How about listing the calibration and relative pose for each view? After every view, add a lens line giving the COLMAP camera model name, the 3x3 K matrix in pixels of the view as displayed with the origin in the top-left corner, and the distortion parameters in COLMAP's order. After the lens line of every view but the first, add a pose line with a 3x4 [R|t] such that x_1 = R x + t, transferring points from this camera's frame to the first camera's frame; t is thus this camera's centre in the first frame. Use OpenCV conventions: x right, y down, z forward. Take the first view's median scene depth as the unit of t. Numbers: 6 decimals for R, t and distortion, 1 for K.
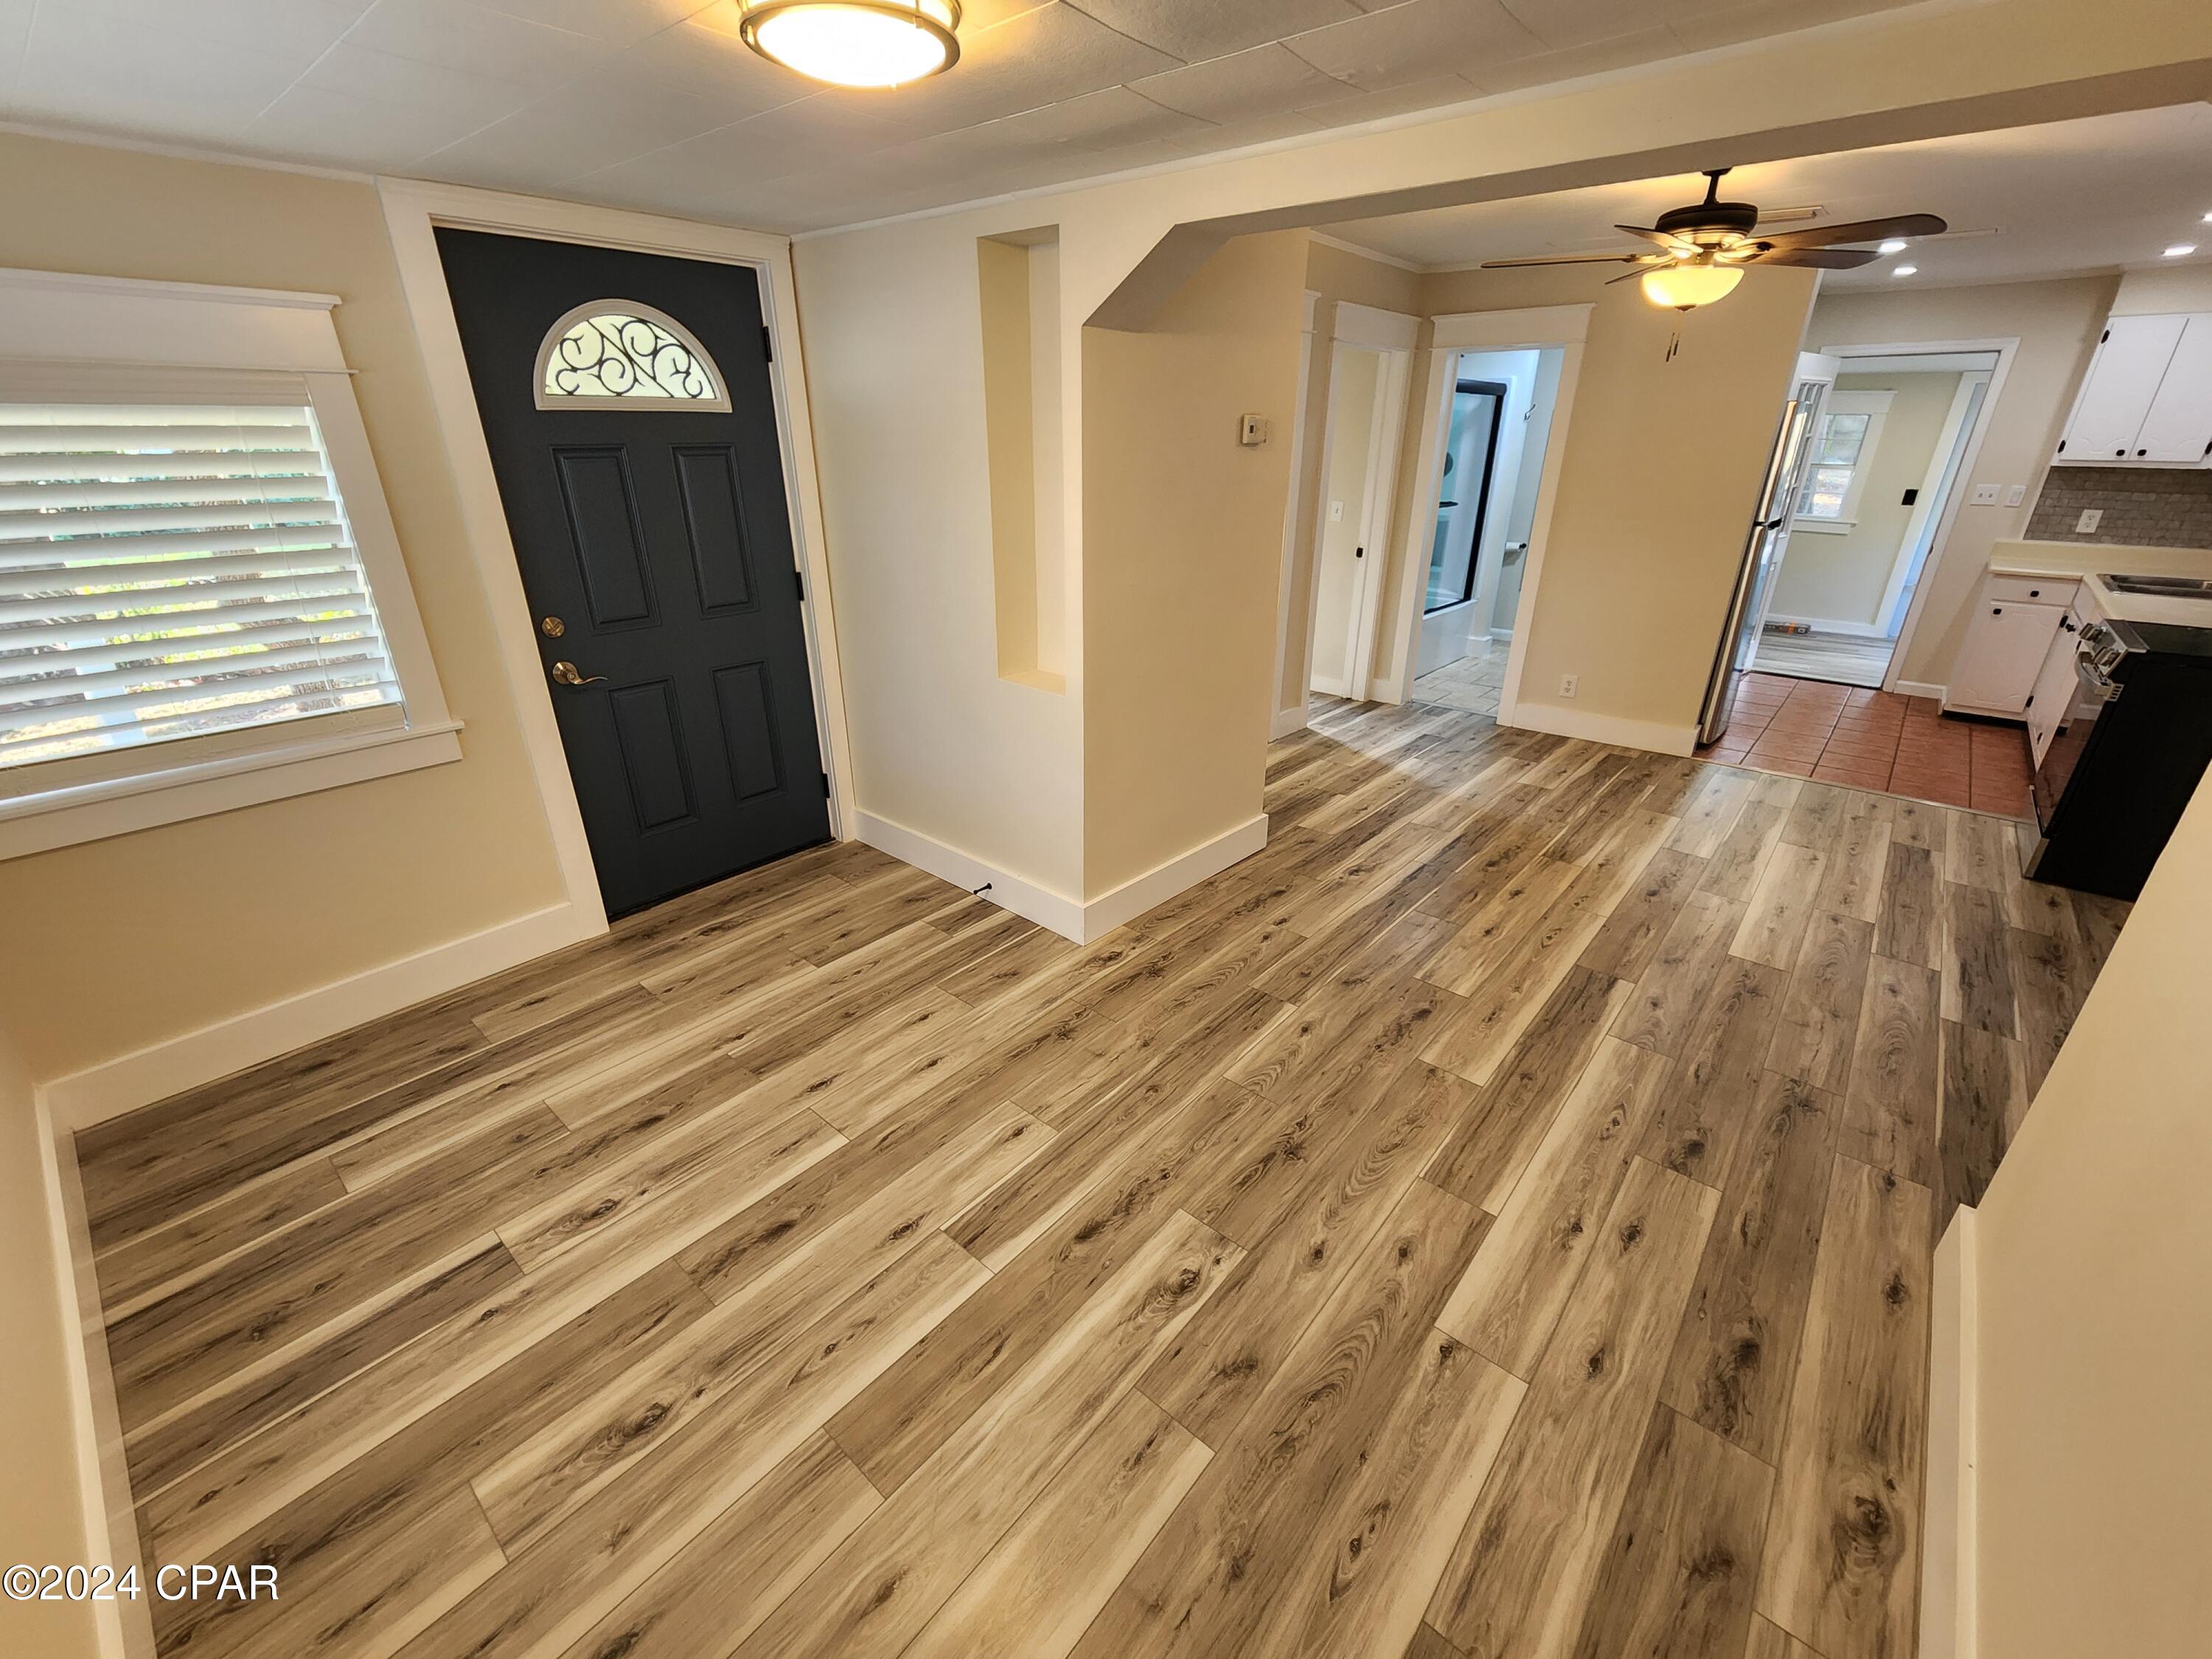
lens RADIAL K [[904.9, 0, 1106.4], [0, 904.9, 825.1], [0, 0, 1]] dist [0.000936, 0.000118]
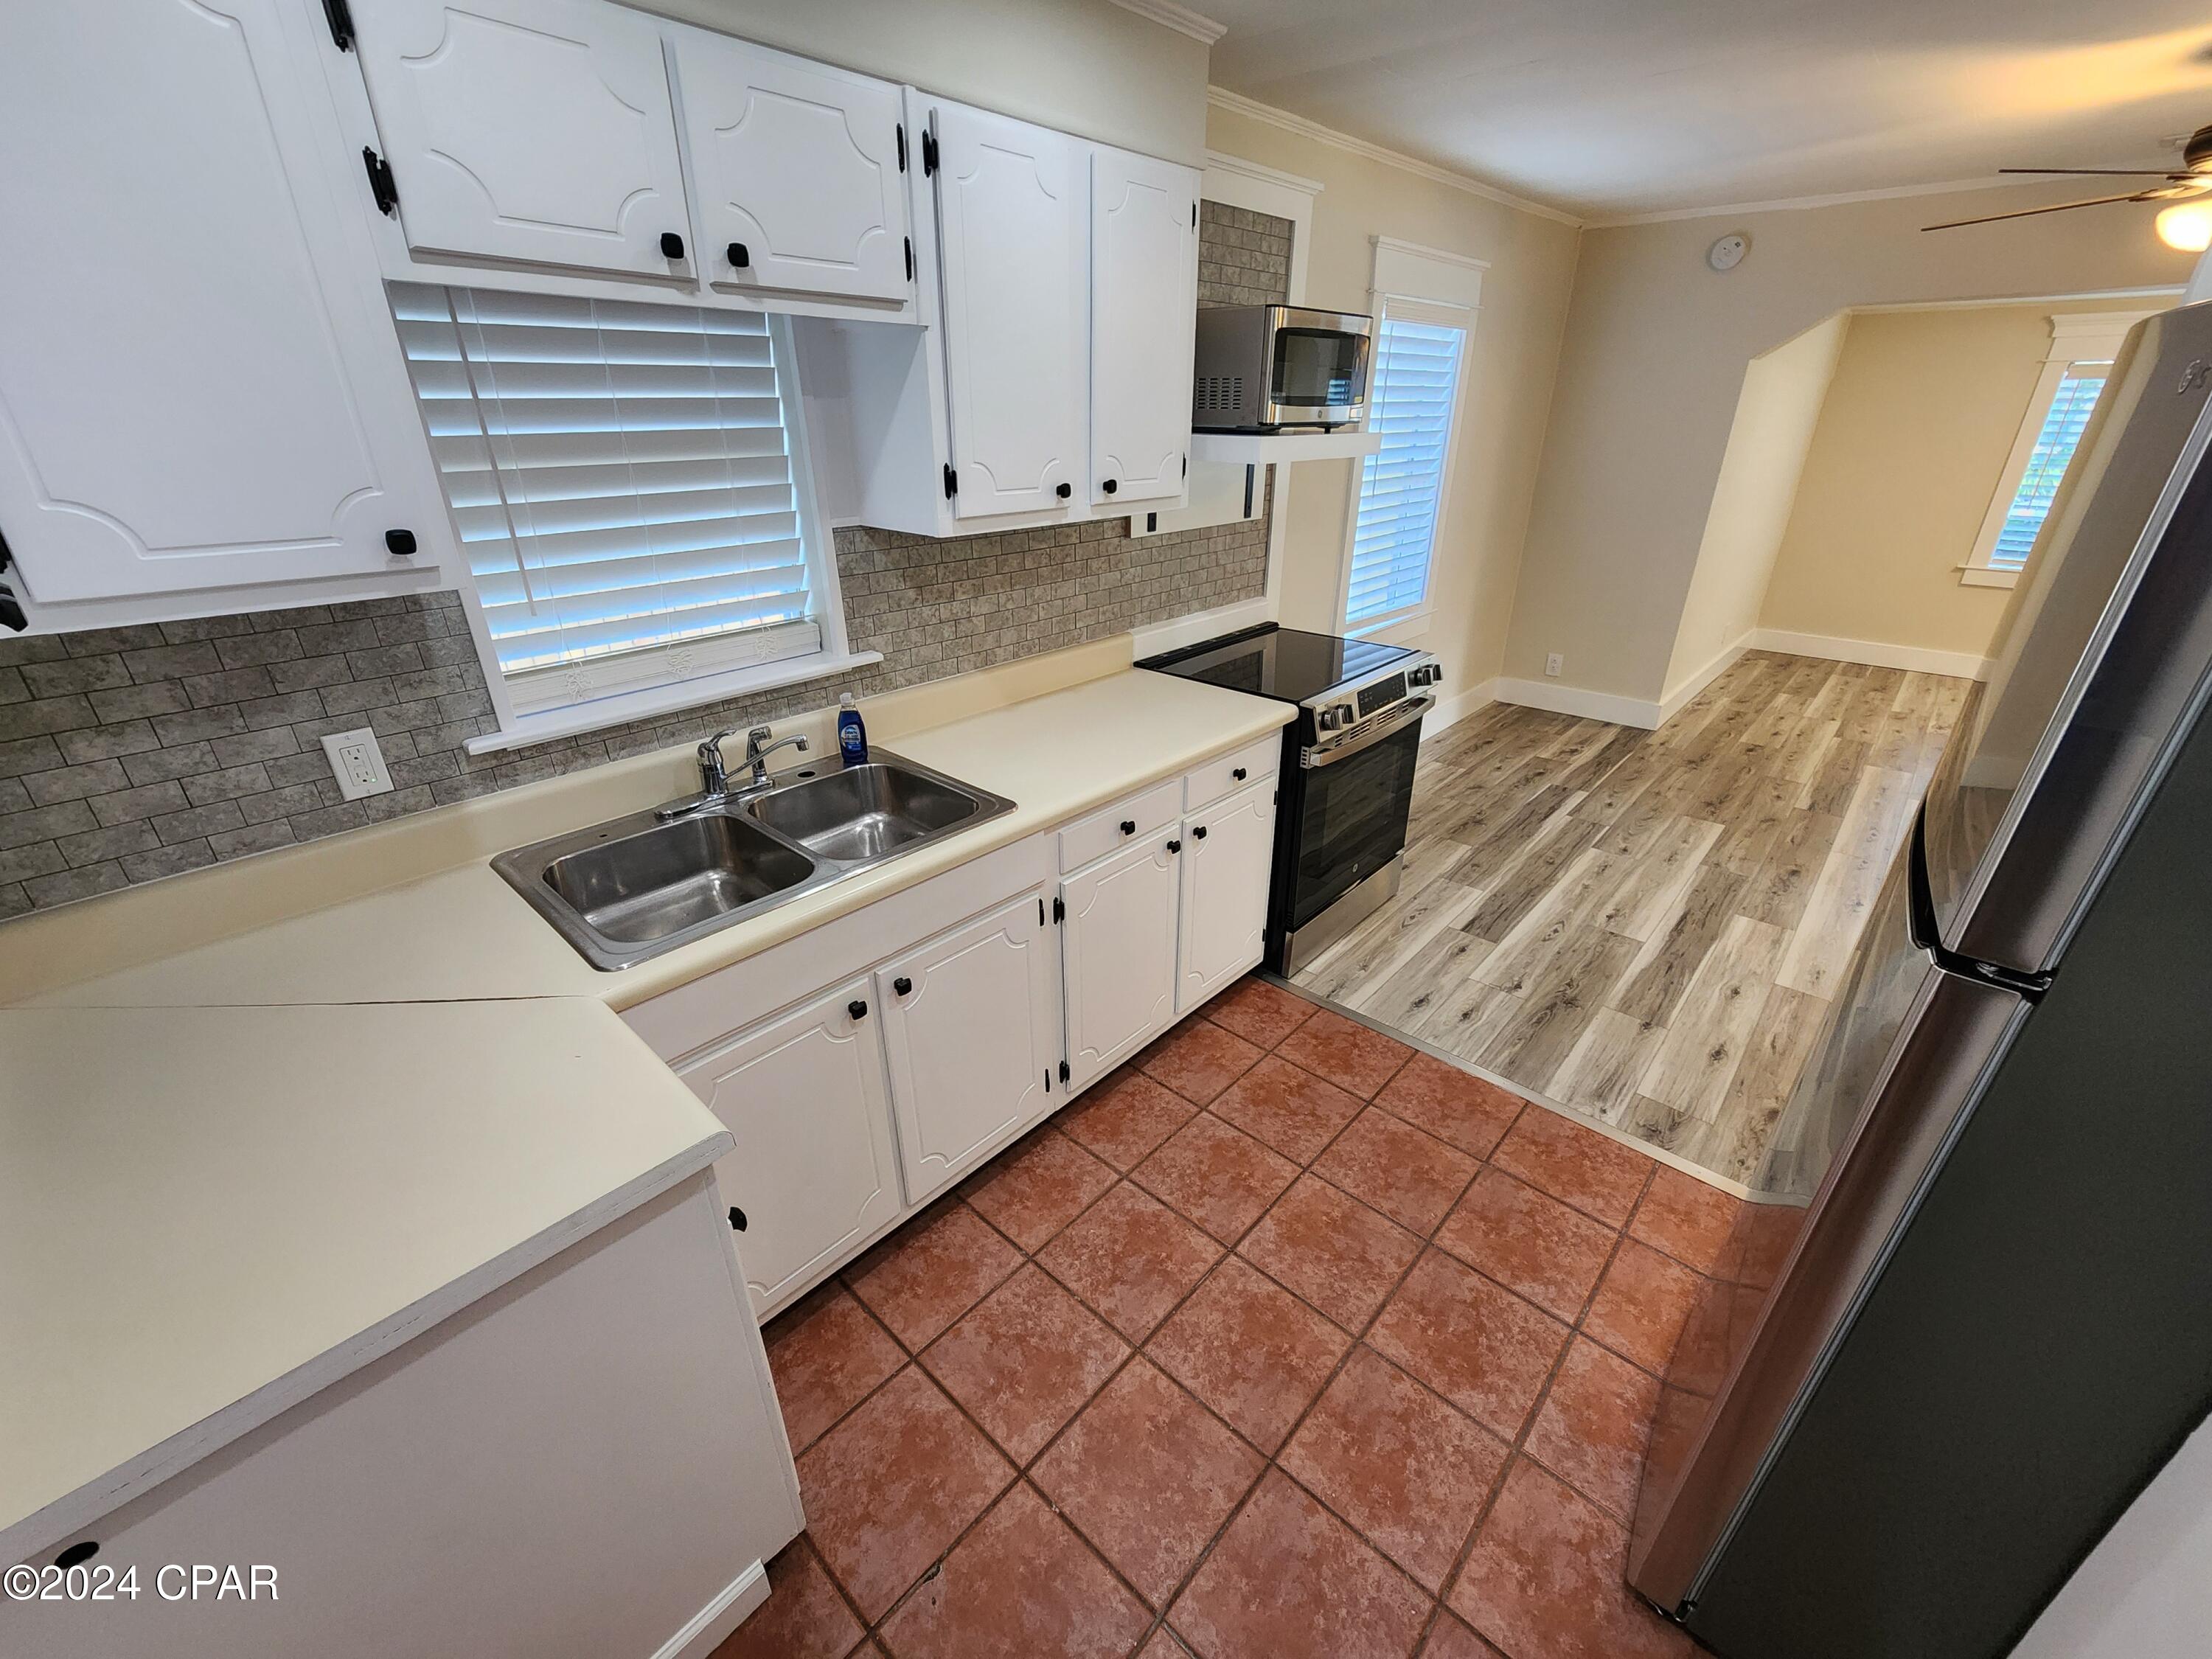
lens RADIAL K [[904.9, 0, 1110.1], [0, 904.9, 836.5], [0, 0, 1]] dist [0.000936, 0.000118]
pose [[-0.999707, -0.018694, 0.015362, 1.603833], [-0.000295, 0.644258, 0.764808, -0.862591], [-0.024194, 0.764579, -0.644075, 1.940105]]
